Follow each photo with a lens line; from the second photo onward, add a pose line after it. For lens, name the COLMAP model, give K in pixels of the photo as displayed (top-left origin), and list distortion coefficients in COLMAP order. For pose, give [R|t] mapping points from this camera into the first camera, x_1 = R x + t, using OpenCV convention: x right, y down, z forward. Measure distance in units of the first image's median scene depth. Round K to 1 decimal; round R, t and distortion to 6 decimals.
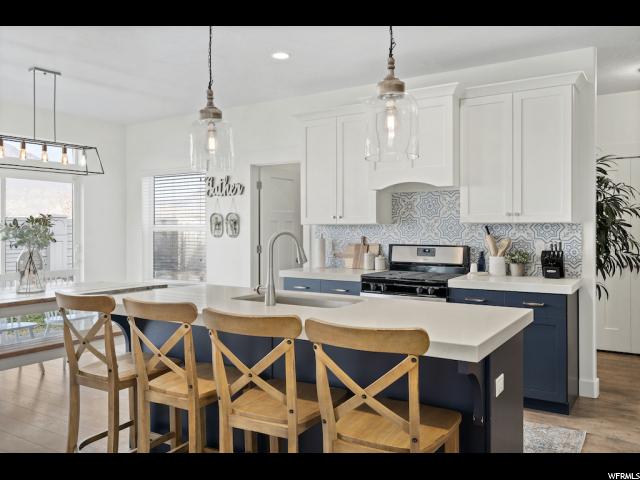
lens RADIAL K [[525.8, 0, 321.3], [0, 525.8, 236.6], [0, 0, 1]] dist [0.021284, -0.009814]
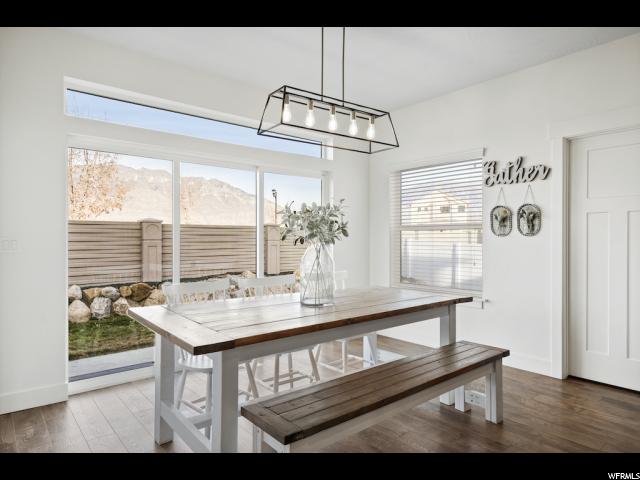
lens RADIAL K [[401.1, 0, 318.0], [0, 401.1, 239.7], [0, 0, 1]] dist [-0.006236, 0.000104]
pose [[0.953950, 0.002881, -0.299952, -0.285700], [-0.007867, 0.999850, -0.015420, 0.018191], [0.299863, 0.017069, 0.953830, 0.347114]]
